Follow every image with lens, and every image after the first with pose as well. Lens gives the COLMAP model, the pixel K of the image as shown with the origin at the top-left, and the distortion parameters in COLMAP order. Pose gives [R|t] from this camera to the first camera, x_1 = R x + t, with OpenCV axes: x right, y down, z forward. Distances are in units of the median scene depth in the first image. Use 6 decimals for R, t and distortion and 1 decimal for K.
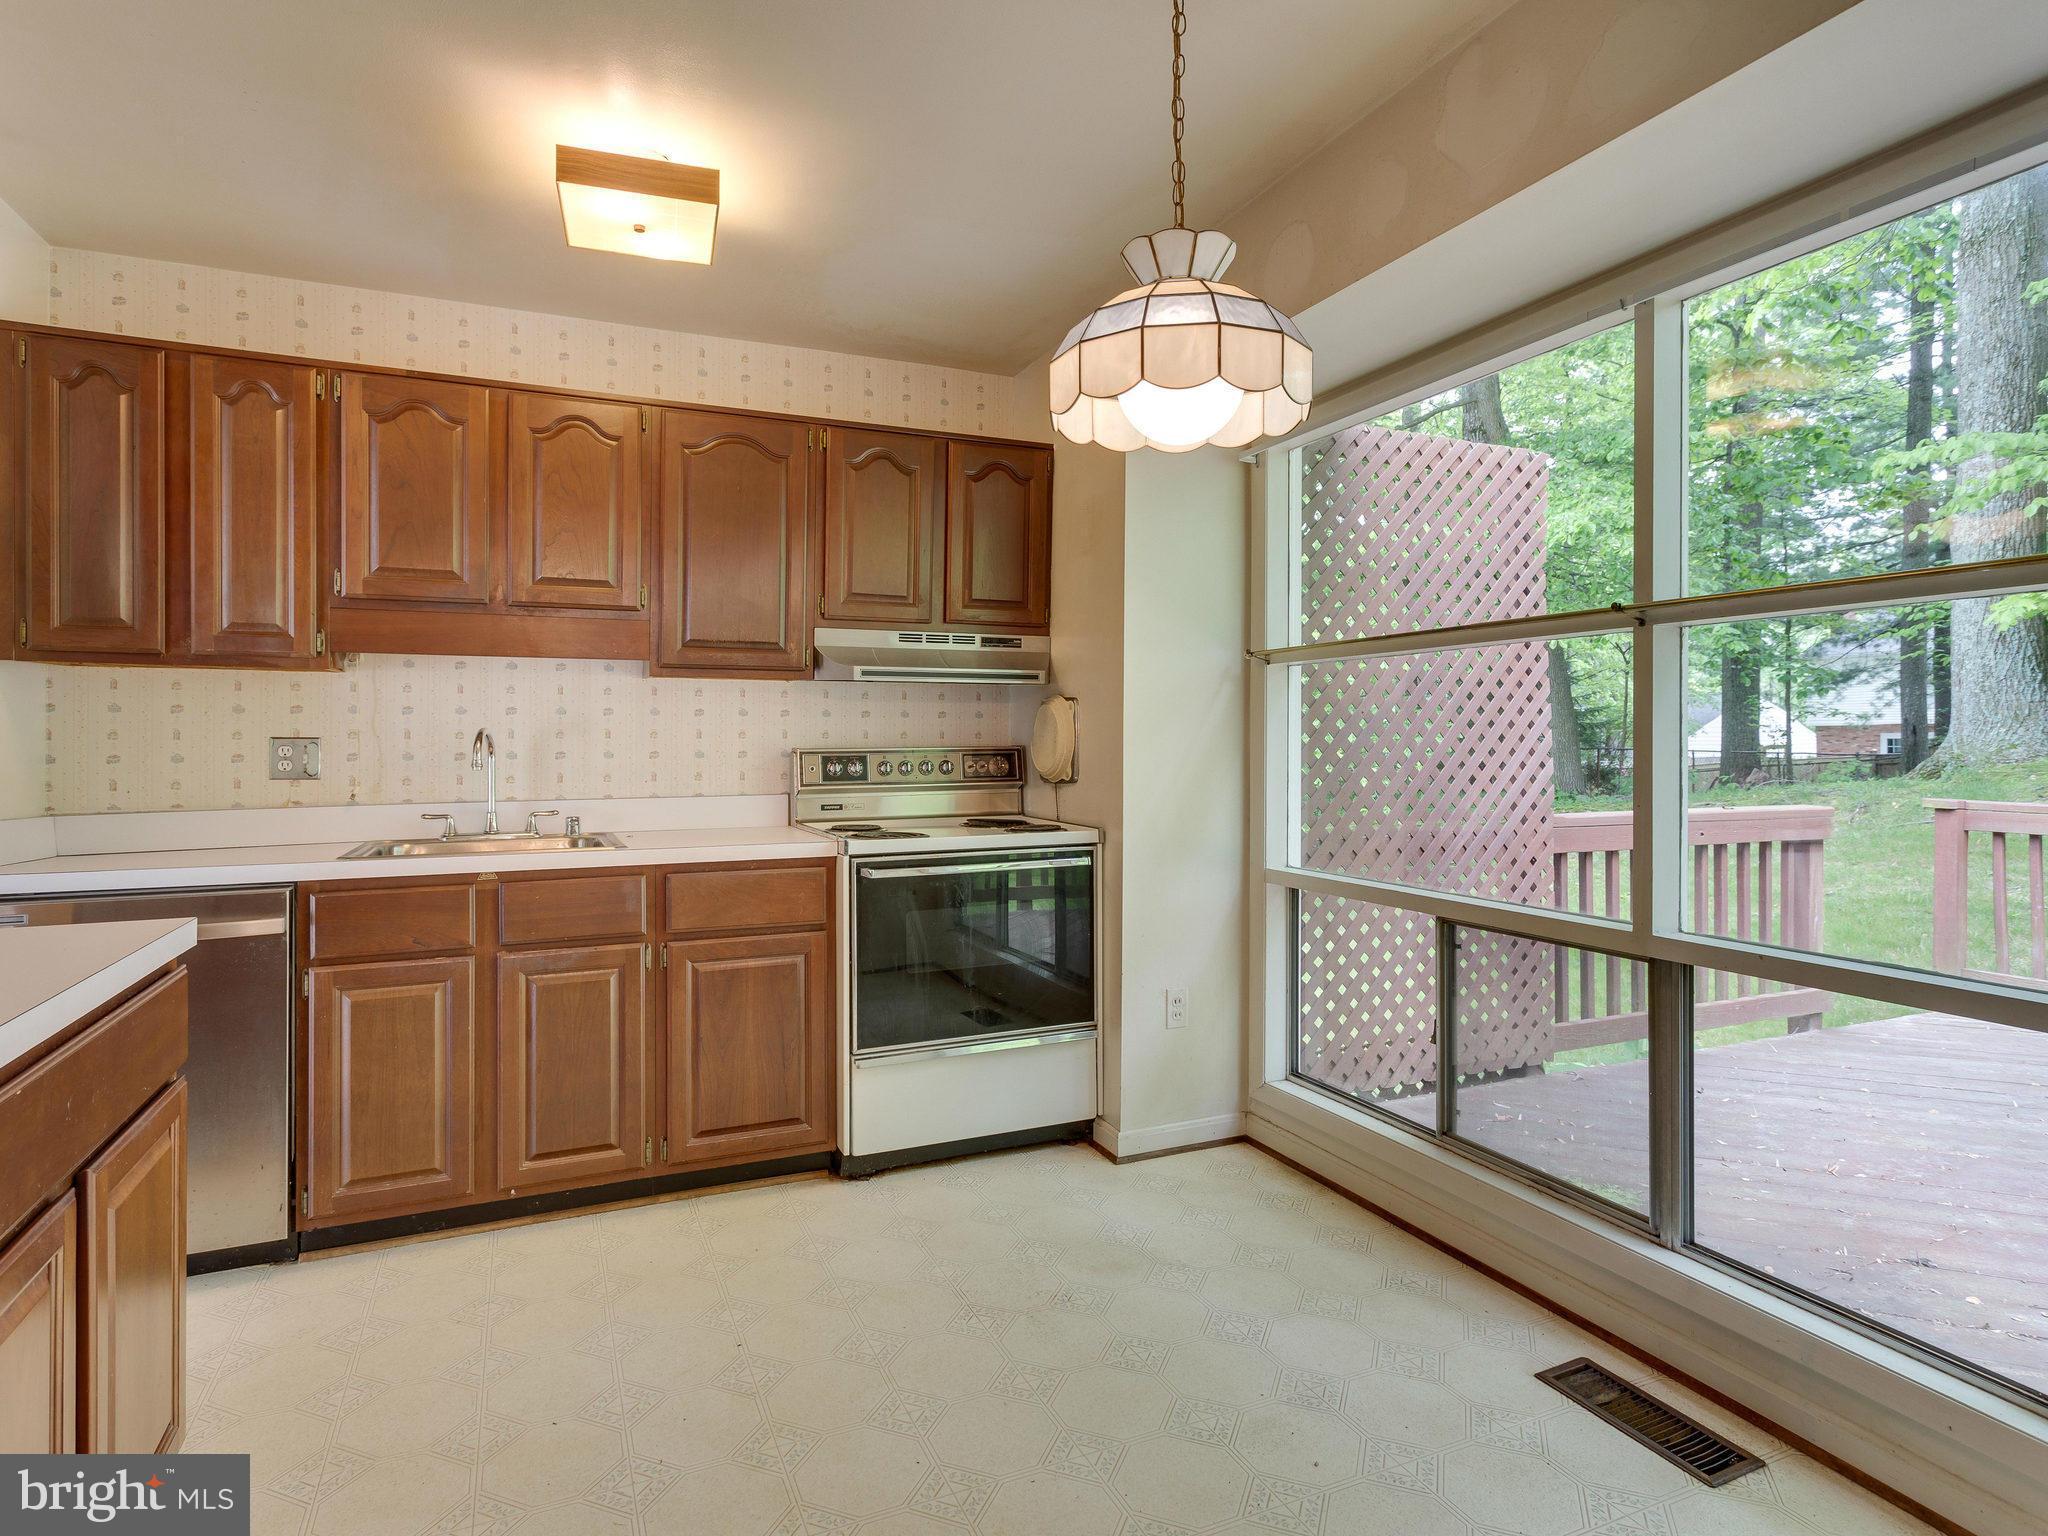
lens RADIAL K [[1109.6, 0, 1012.1], [0, 1109.6, 747.2], [0, 0, 1]] dist [0.002718, 0.000693]
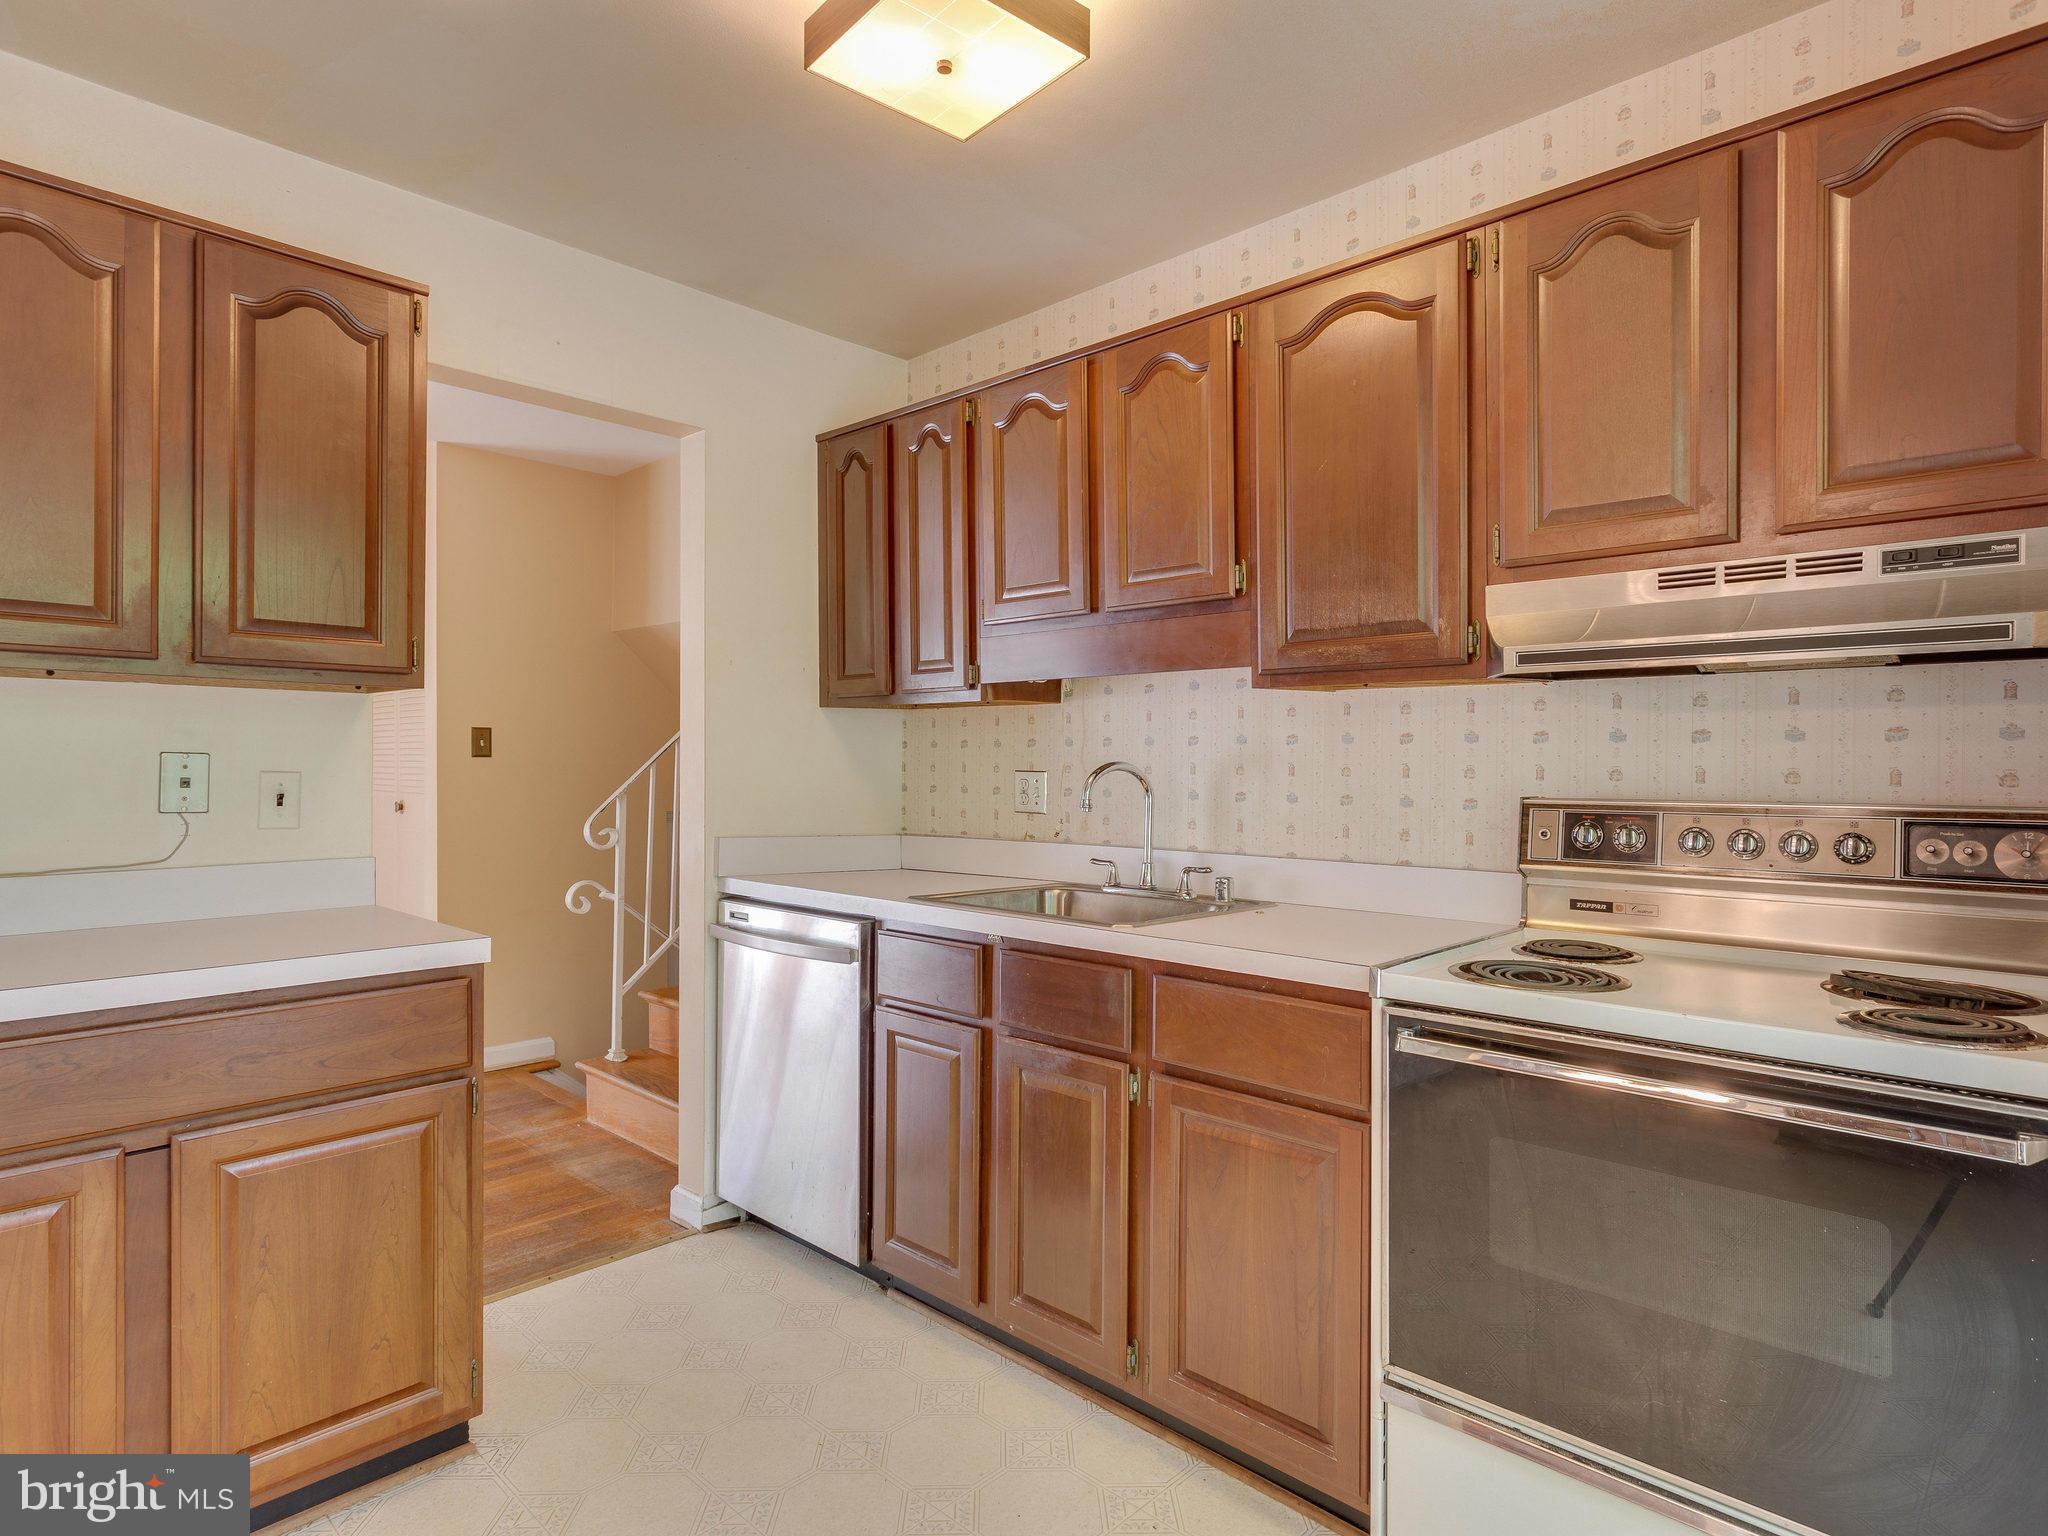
lens RADIAL K [[1116.6, 0, 1024.0], [0, 1116.6, 768.0], [0, 0, 1]] dist [0.000692, 0.000624]
pose [[0.391135, 0.007449, -0.920303, 0.257785], [-0.013823, 0.999902, 0.002218, -0.012731], [0.920229, 0.011854, 0.391200, 0.562551]]
